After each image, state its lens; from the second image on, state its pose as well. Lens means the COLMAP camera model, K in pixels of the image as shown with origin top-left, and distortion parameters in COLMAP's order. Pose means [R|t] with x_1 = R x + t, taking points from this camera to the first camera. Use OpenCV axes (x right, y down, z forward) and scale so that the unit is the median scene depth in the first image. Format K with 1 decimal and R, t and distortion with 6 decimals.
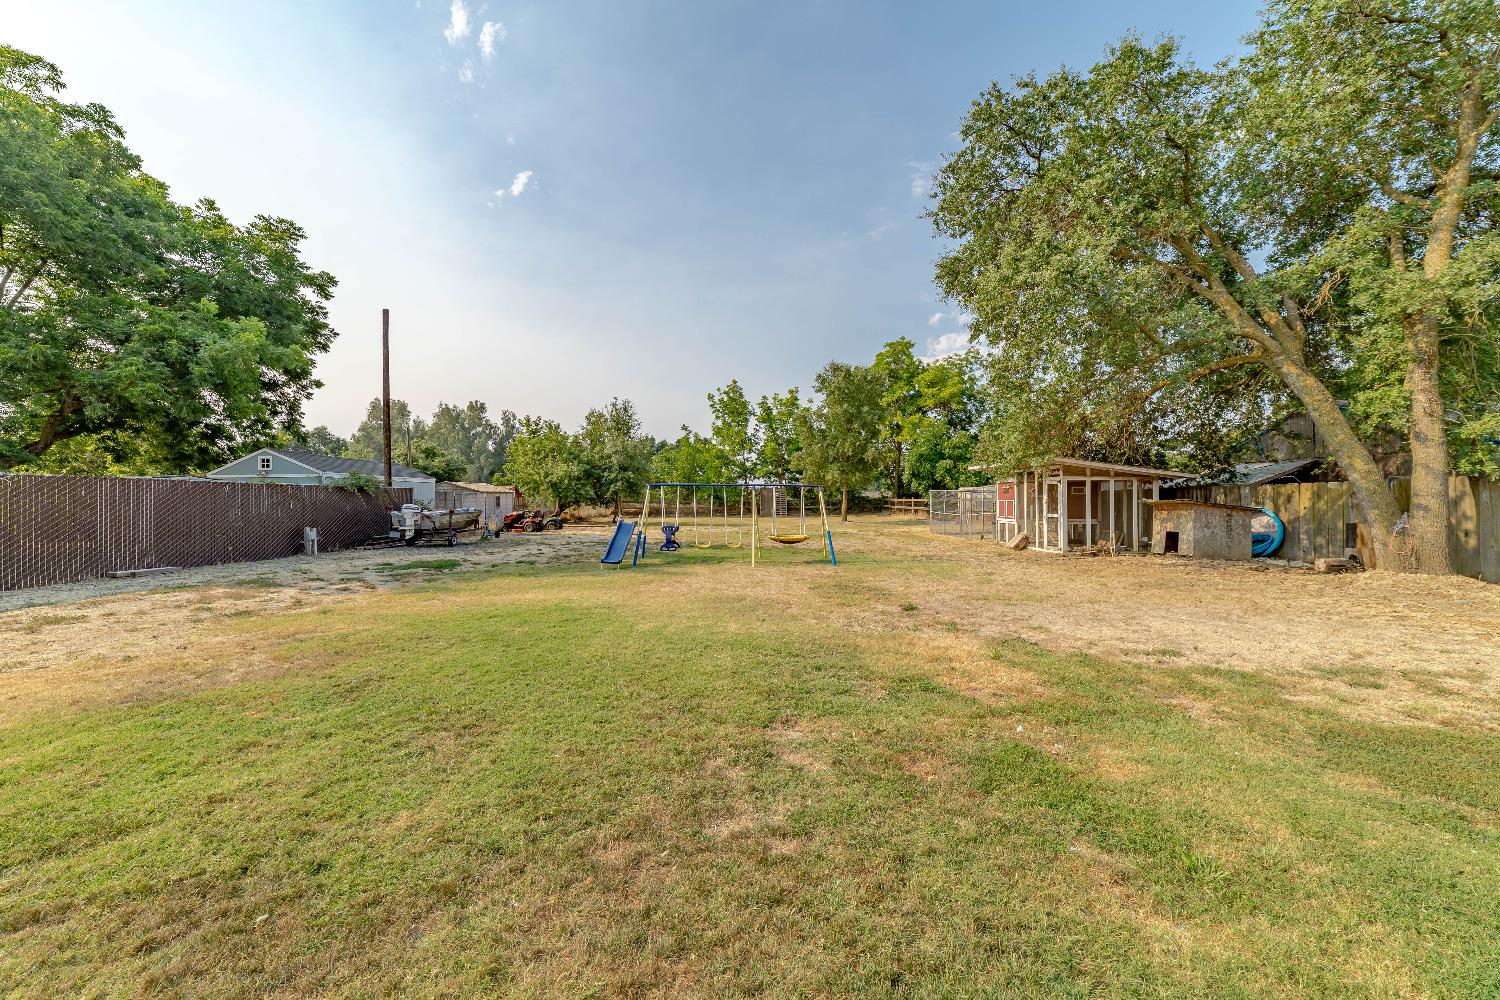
lens RADIAL K [[586.3, 0, 741.4], [0, 586.3, 512.7], [0, 0, 1]] dist [-0.014289, 0.005462]
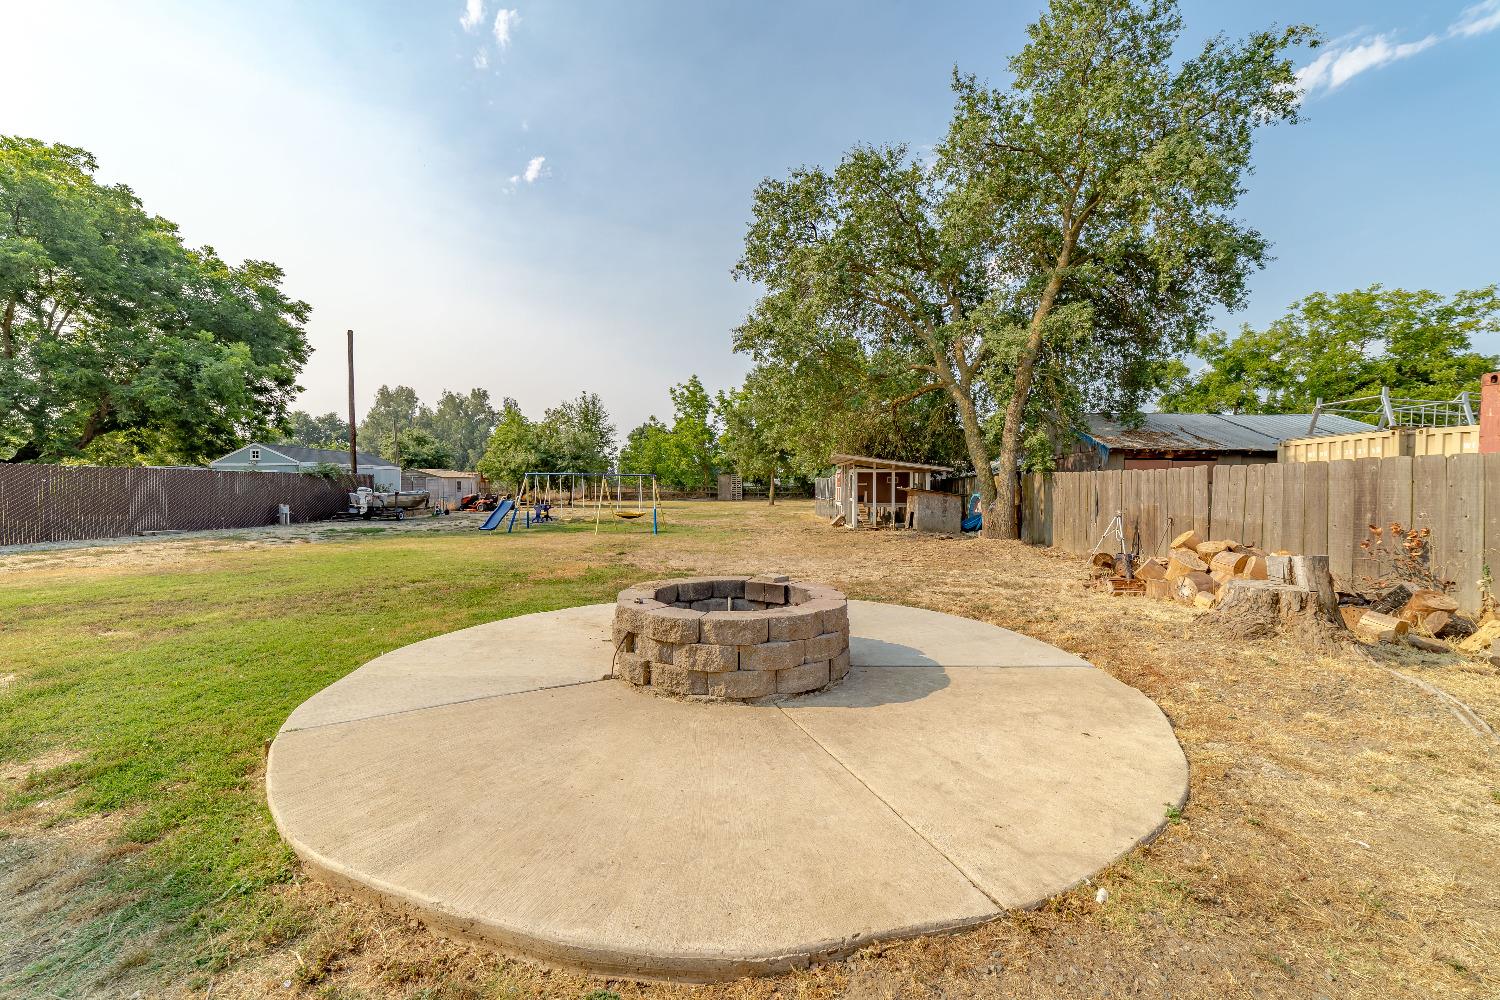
lens RADIAL K [[607.9, 0, 762.1], [0, 607.9, 504.9], [0, 0, 1]] dist [-0.011021, 0.002944]
pose [[0.999625, 0.007679, -0.026286, 0.290245], [-0.007398, 0.999915, 0.010752, 0.002948], [0.026366, -0.010554, 0.999597, -0.258469]]
